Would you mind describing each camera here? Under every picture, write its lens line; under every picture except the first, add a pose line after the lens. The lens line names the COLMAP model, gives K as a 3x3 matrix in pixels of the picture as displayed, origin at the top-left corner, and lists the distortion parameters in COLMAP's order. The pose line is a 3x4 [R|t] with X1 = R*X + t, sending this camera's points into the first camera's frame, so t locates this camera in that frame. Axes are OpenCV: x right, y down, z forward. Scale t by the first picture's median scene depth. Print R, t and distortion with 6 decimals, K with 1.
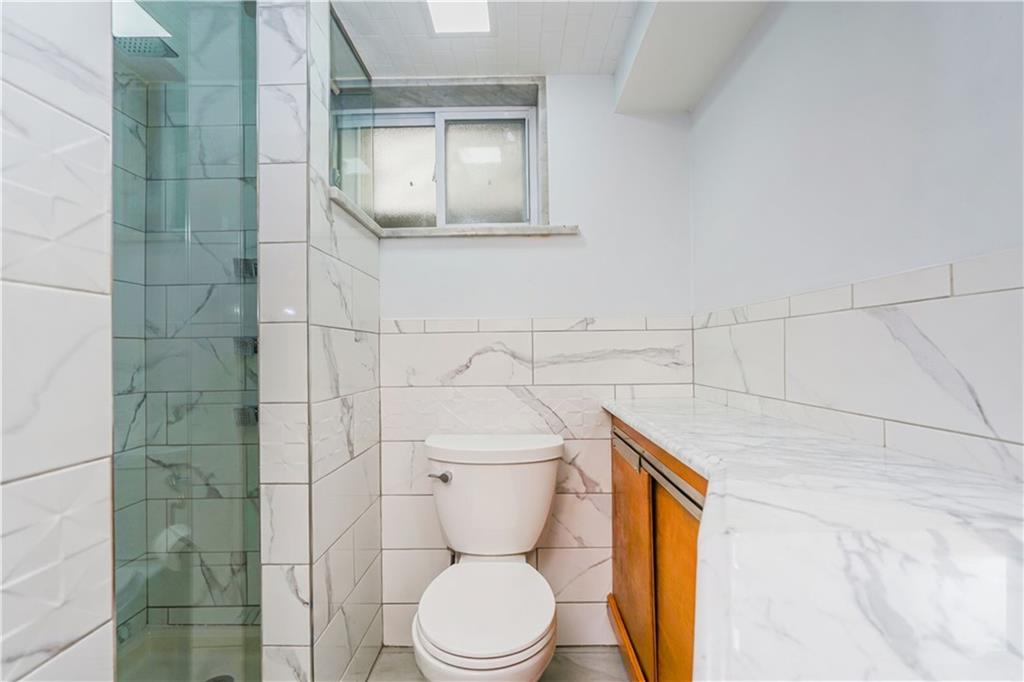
lens RADIAL K [[449.7, 0, 512.2], [0, 449.7, 345.6], [0, 0, 1]] dist [-0.010341, 0.004409]
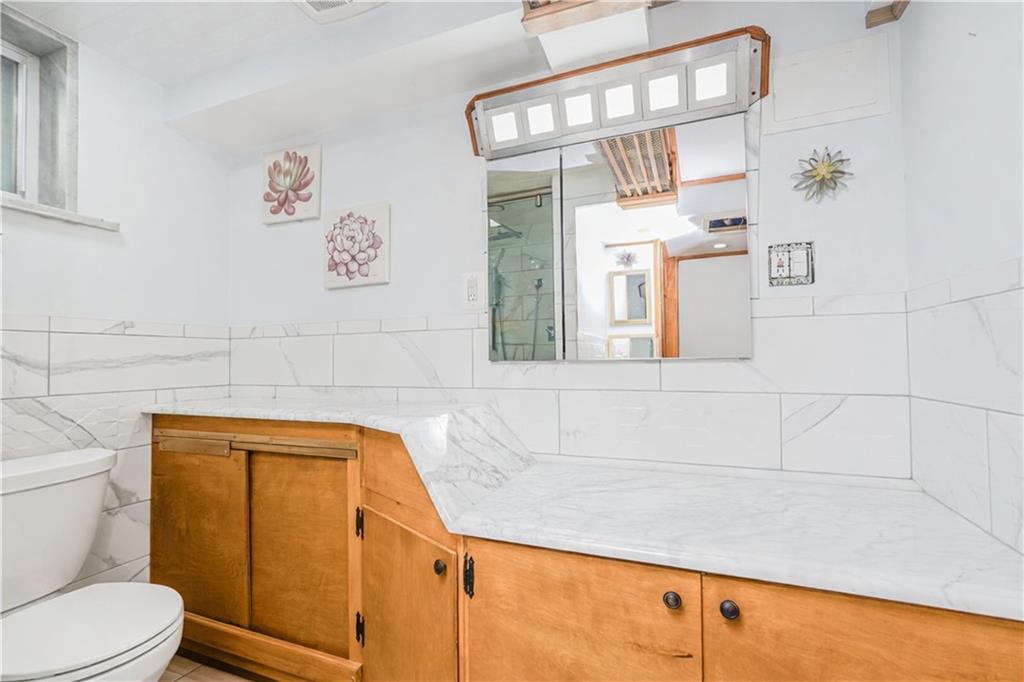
lens RADIAL K [[449.7, 0, 512.8], [0, 449.7, 345.3], [0, 0, 1]] dist [-0.010341, 0.004409]
pose [[0.347957, 0.038305, 0.936728, -0.437375], [-0.003857, 0.999215, -0.039427, 0.023583], [-0.937503, 0.010106, 0.347831, -0.101598]]
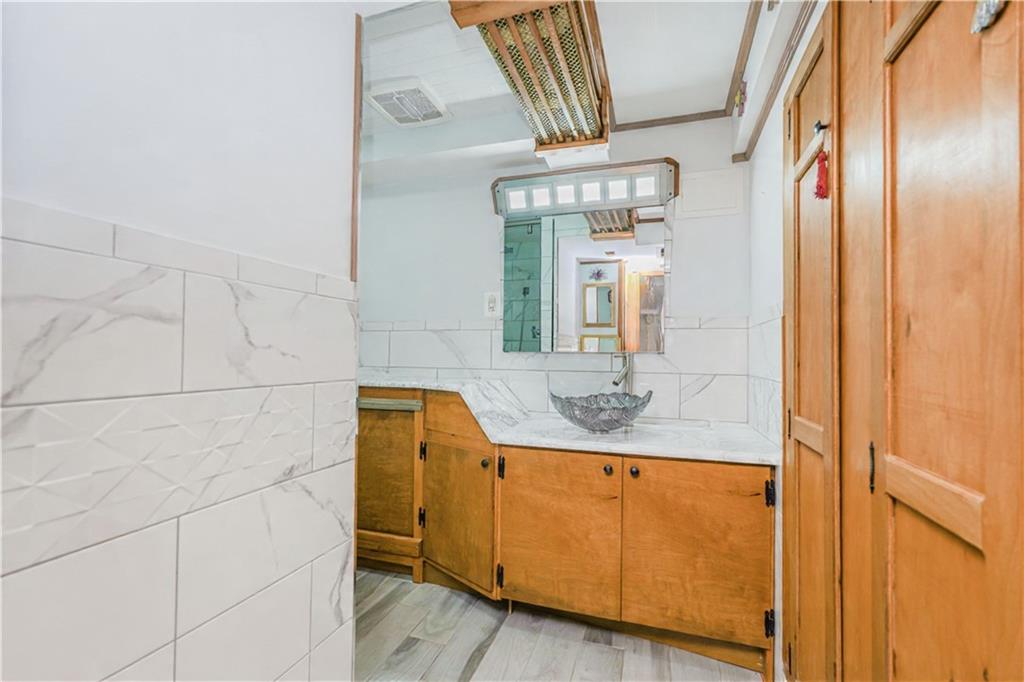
lens RADIAL K [[449.7, 0, 512.7], [0, 449.7, 345.4], [0, 0, 1]] dist [-0.010341, 0.004409]
pose [[0.293029, 0.035985, 0.955426, -0.922353], [-0.024704, 0.999243, -0.030059, 0.042650], [-0.955784, -0.014795, 0.293696, -0.176899]]
